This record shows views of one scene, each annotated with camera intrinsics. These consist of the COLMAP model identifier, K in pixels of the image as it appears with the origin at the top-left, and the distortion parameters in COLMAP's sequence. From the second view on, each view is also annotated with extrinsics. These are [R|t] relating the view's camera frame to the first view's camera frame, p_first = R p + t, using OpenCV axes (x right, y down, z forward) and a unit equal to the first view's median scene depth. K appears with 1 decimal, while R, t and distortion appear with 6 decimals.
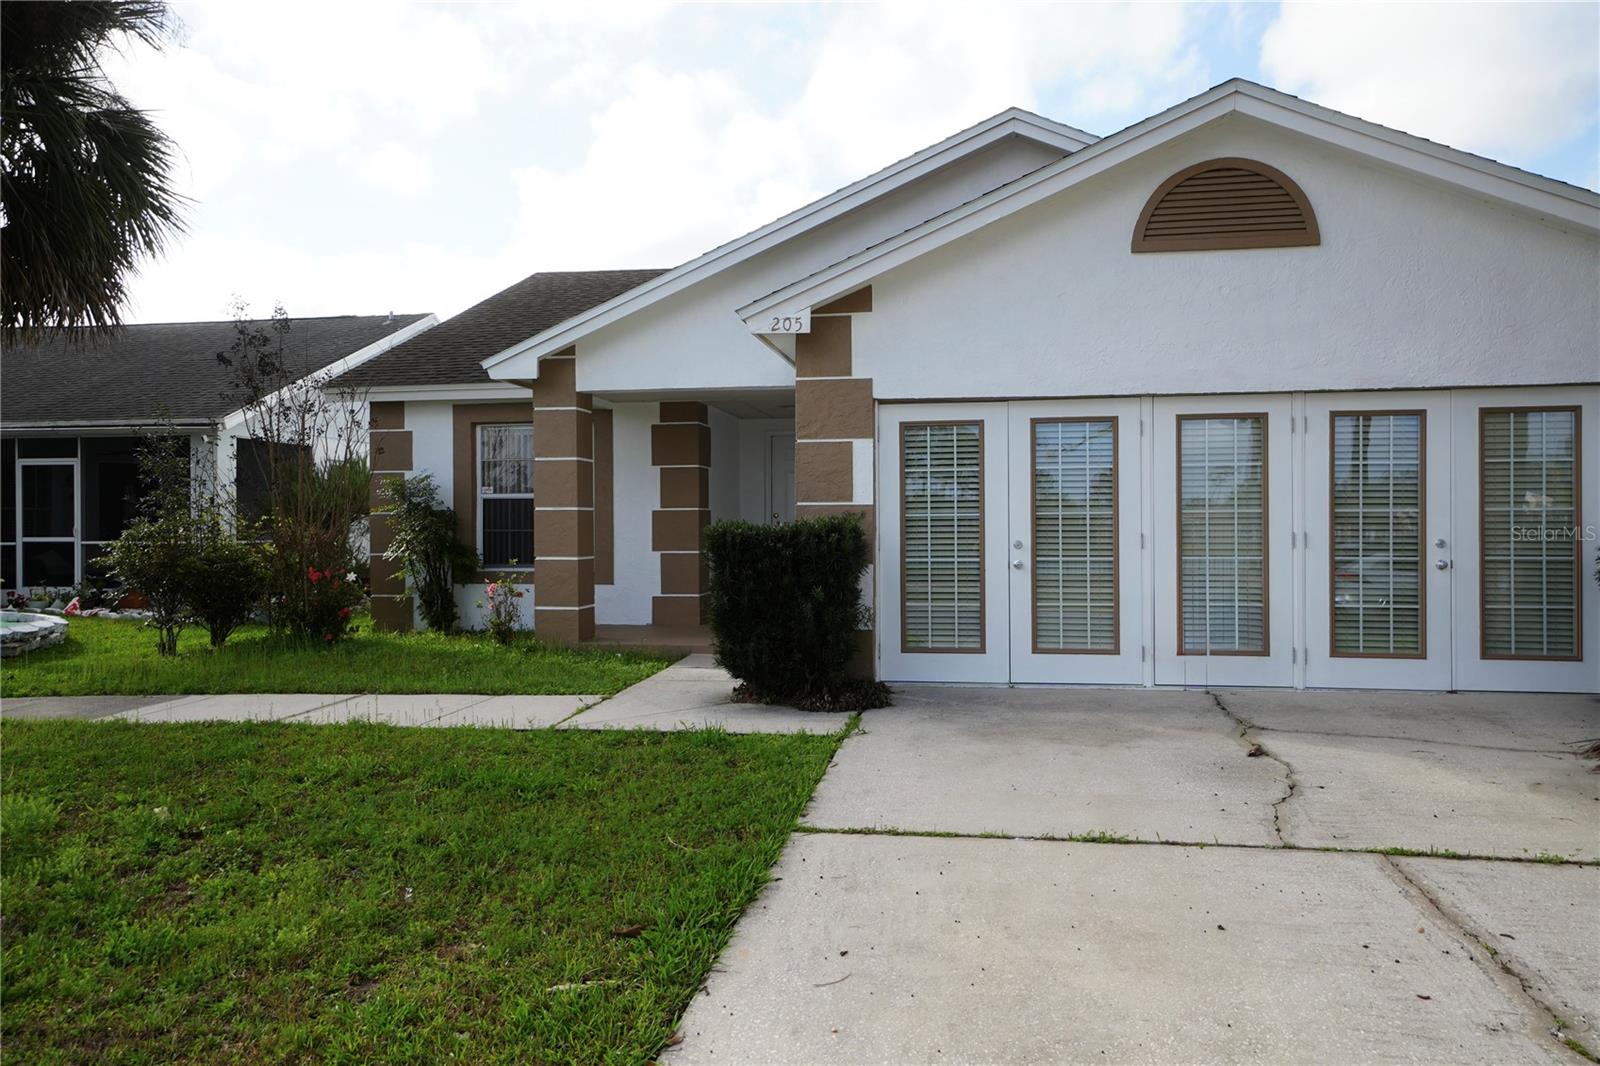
lens RADIAL K [[1152.7, 0, 800.0], [0, 1152.7, 533.0], [0, 0, 1]] dist [0.022875, 0.001598]
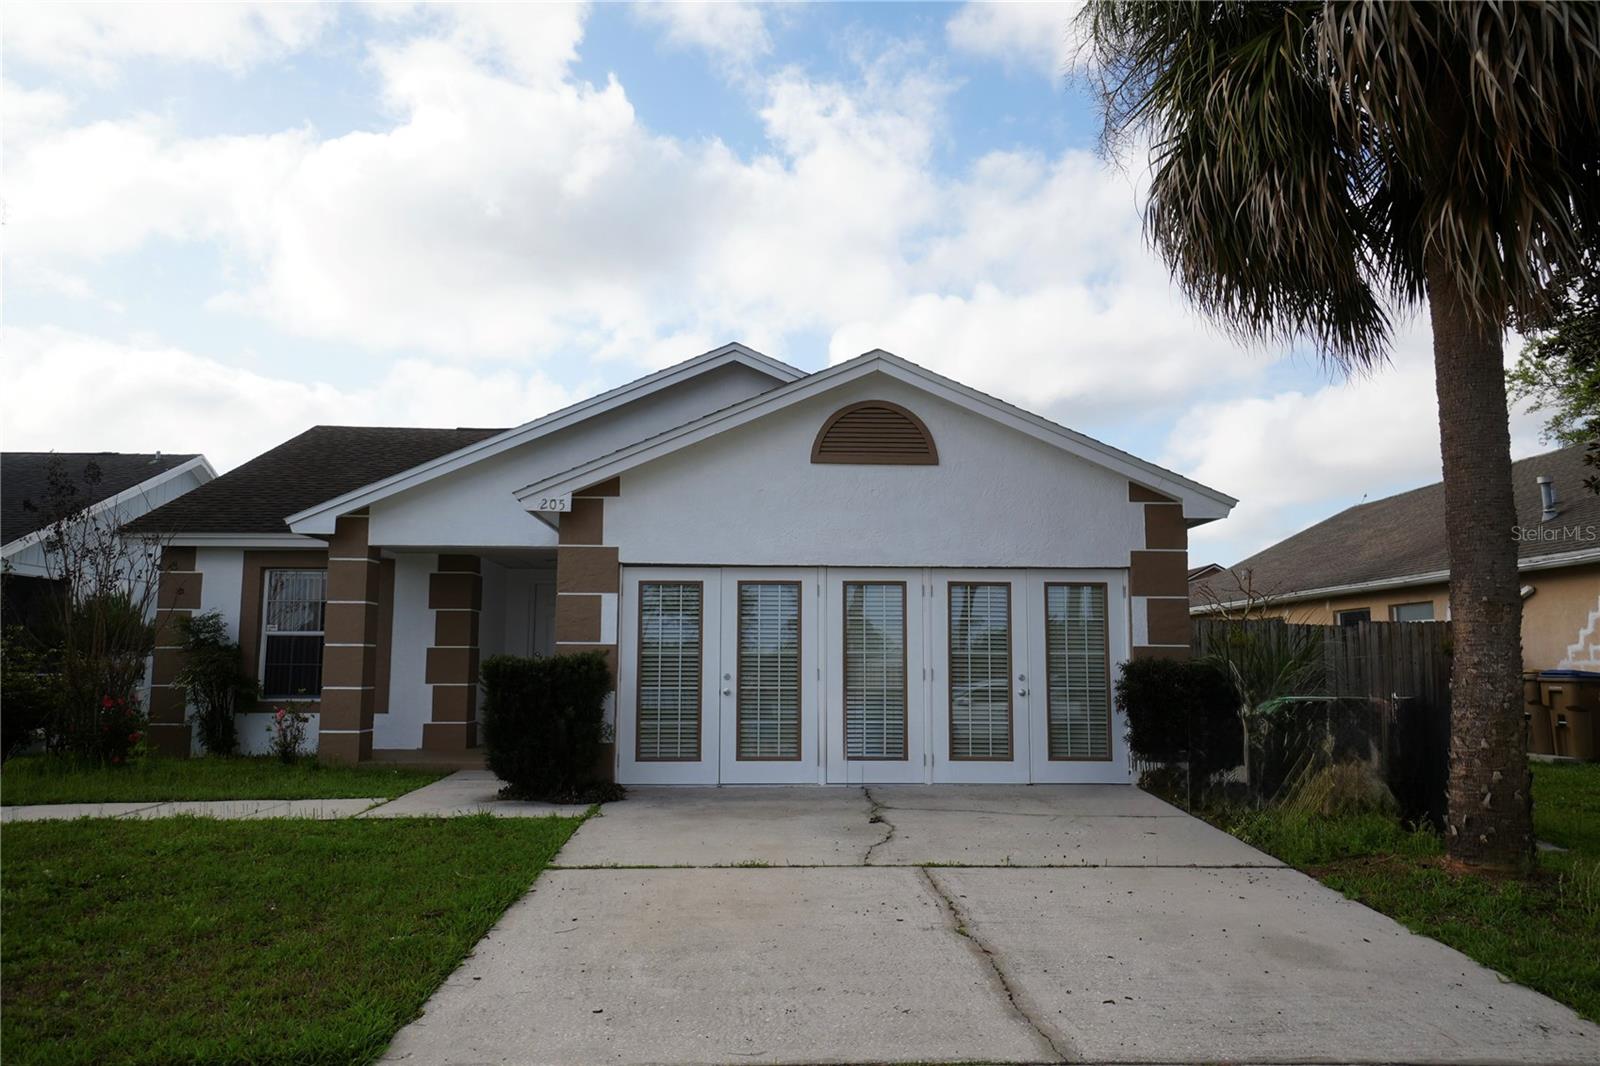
lens RADIAL K [[1158.8, 0, 800.0], [0, 1158.8, 533.0], [0, 0, 1]] dist [0.028665, 0.005083]
pose [[0.979435, 0.032720, 0.199088, 0.002086], [-0.008069, 0.992325, -0.123392, 0.010329], [-0.201597, 0.119248, 0.972182, -0.321103]]
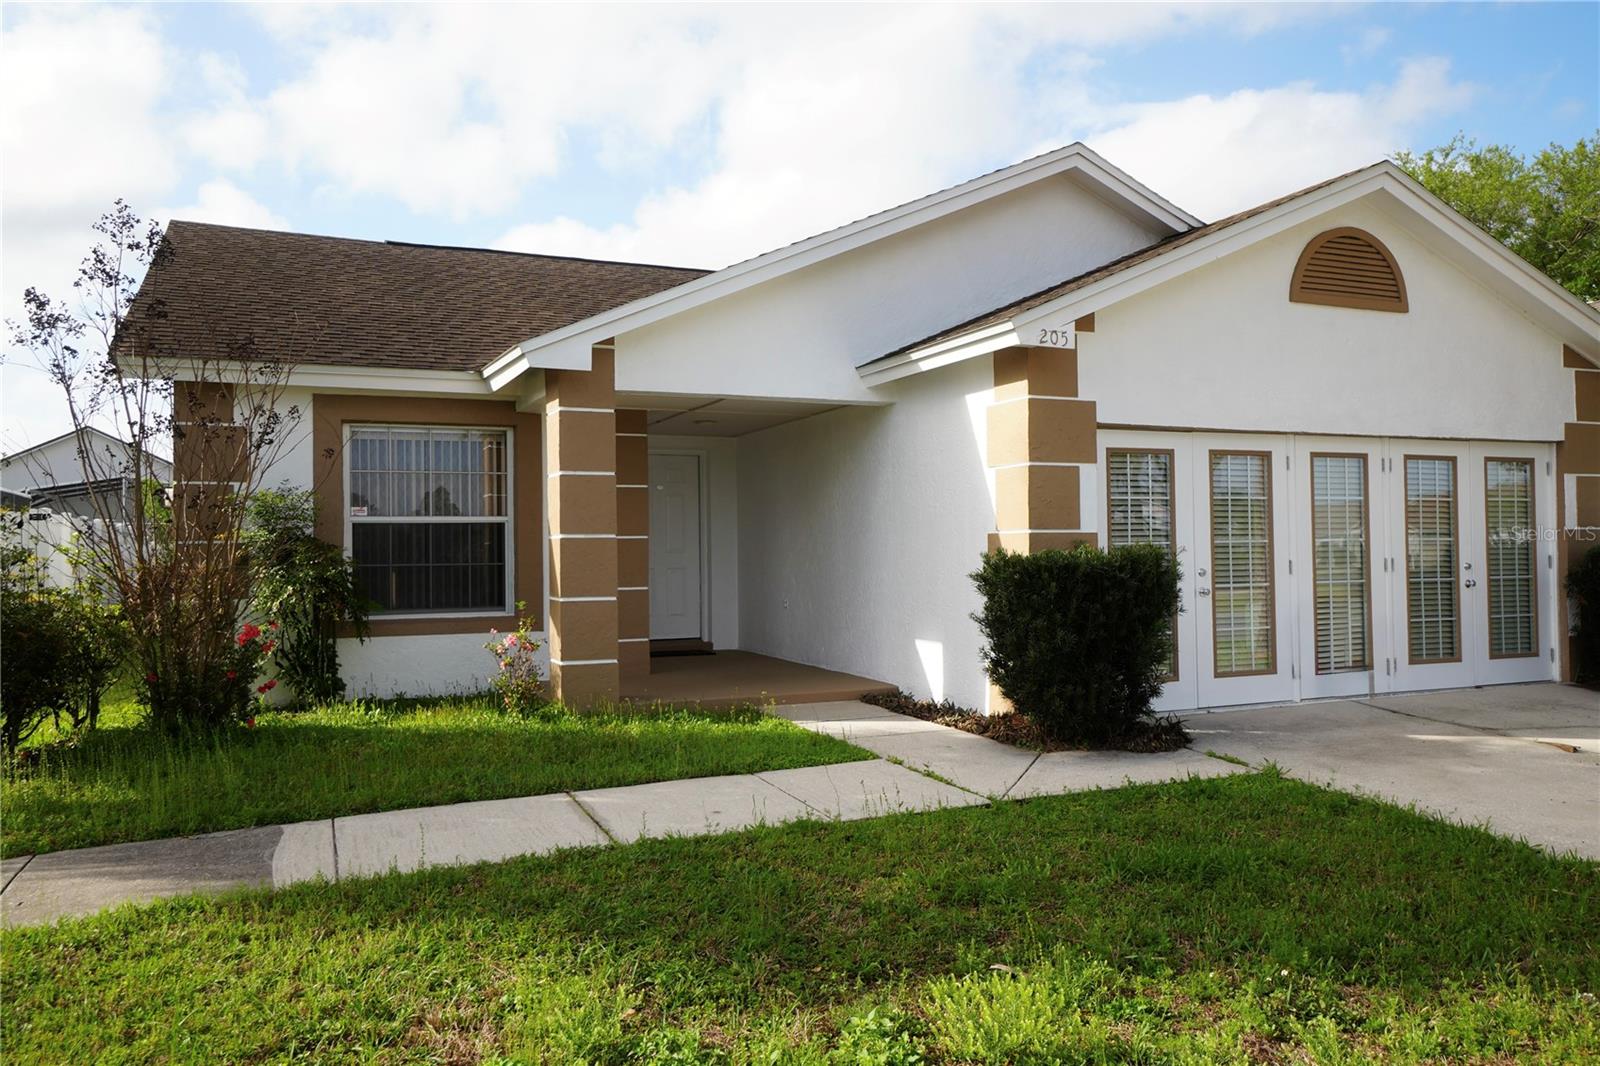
lens RADIAL K [[1158.8, 0, 800.0], [0, 1158.8, 533.0], [0, 0, 1]] dist [0.028665, 0.005083]
pose [[0.846429, 0.004196, 0.532486, -0.665217], [0.010114, 0.999662, -0.023955, -0.003465], [-0.532406, 0.025662, 0.846100, 0.315789]]
